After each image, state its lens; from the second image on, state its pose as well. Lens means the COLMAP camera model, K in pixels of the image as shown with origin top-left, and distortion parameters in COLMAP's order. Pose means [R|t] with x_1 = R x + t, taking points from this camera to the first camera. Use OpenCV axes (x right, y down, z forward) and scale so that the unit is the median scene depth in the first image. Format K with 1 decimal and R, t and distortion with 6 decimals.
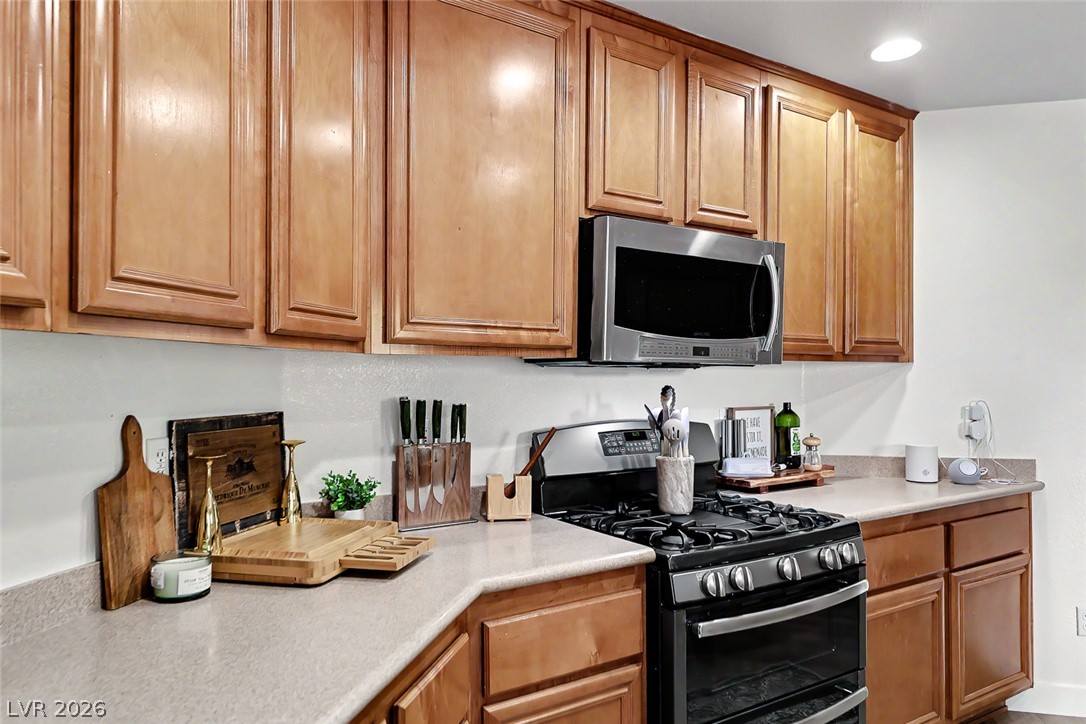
lens RADIAL K [[729.3, 0, 543.0], [0, 729.3, 362.0], [0, 0, 1]] dist [0.027136, -0.000970]
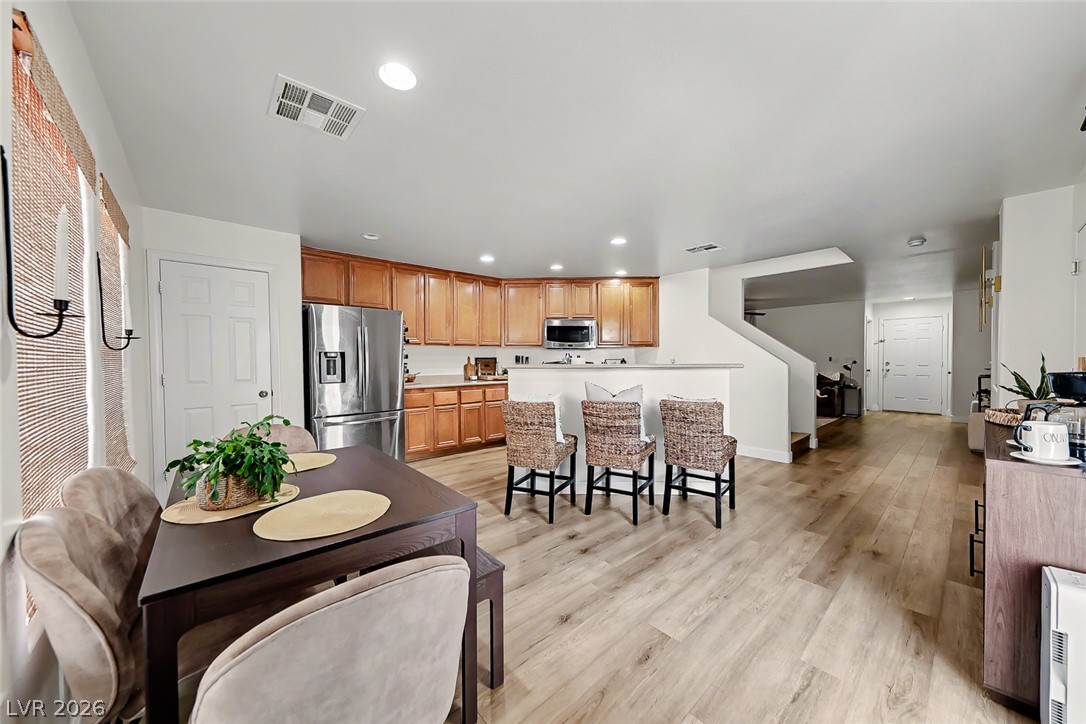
lens RADIAL K [[392.9, 0, 535.6], [0, 392.9, 363.1], [0, 0, 1]] dist [-0.001509, 0.000013]
pose [[0.819233, 0.005528, -0.573434, 1.577559], [0.012806, 0.999528, 0.027931, 0.026029], [0.573317, -0.030225, 0.818776, -1.303966]]
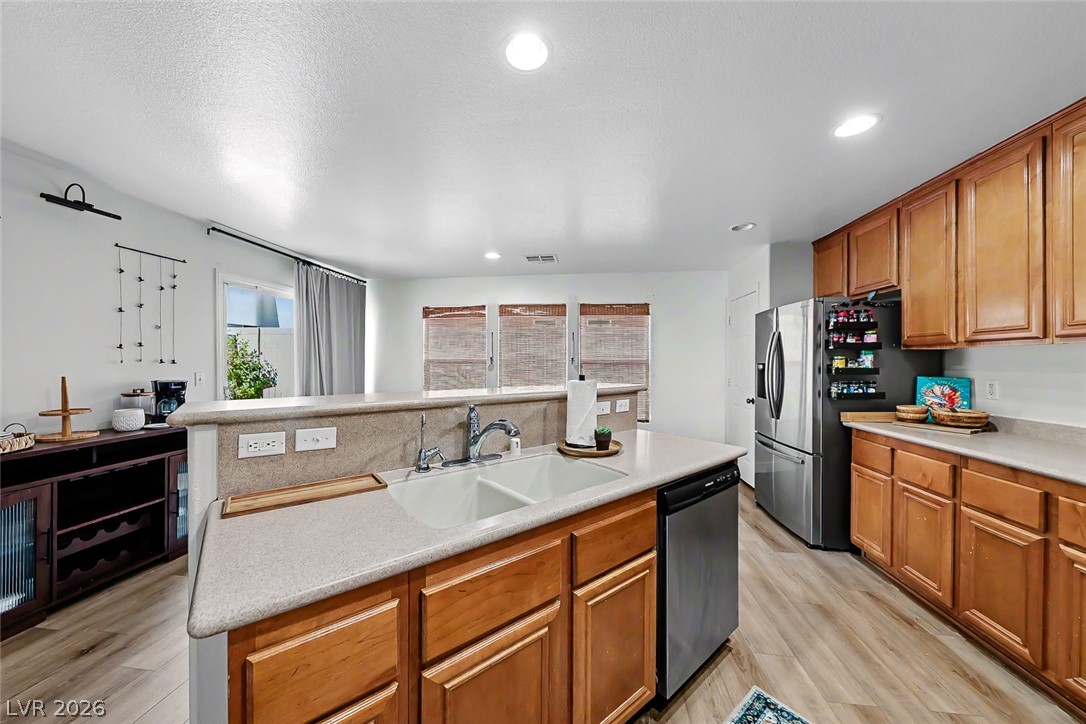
lens RADIAL K [[377.3, 0, 543.0], [0, 377.3, 362.0], [0, 0, 1]] dist [-0.000639, 0.000029]
pose [[-0.994584, -0.002838, -0.103900, 0.854713], [-0.001411, 0.999904, -0.013799, 0.037376], [0.103930, -0.013578, -0.994492, 1.117611]]
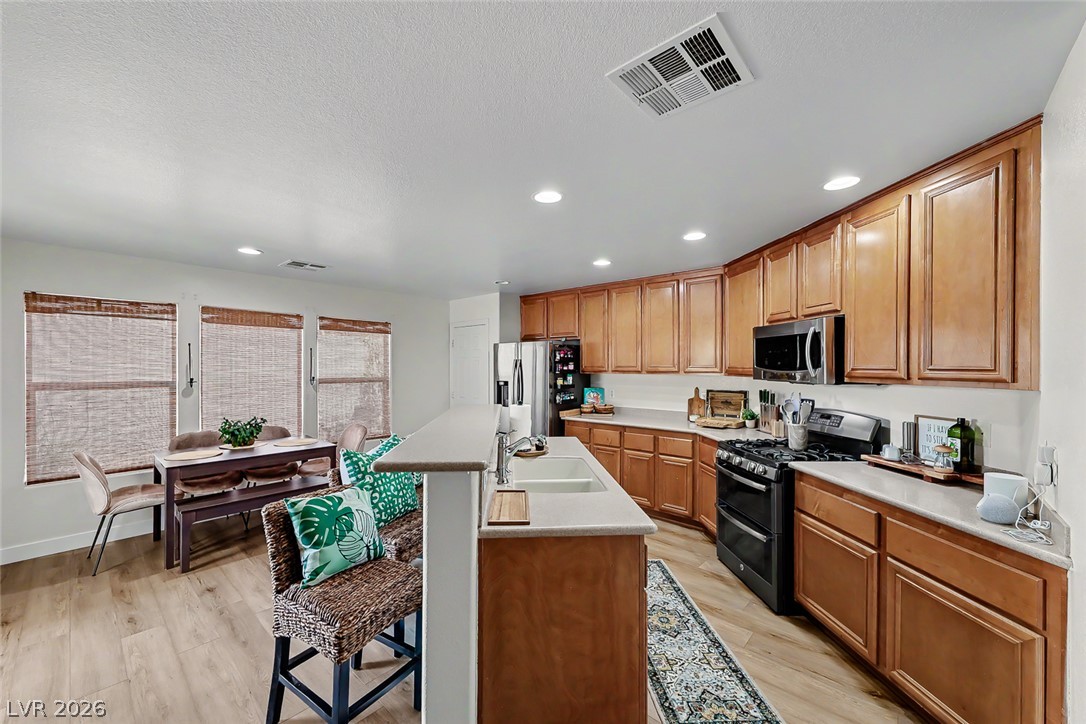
lens RADIAL K [[426.5, 0, 539.5], [0, 426.5, 367.0], [0, 0, 1]] dist [-0.000560, -0.000002]
pose [[-0.487160, 0.002396, -0.873310, 1.823447], [0.010485, 0.999940, -0.003105, -0.050398], [0.873250, -0.010669, -0.487156, 1.026803]]
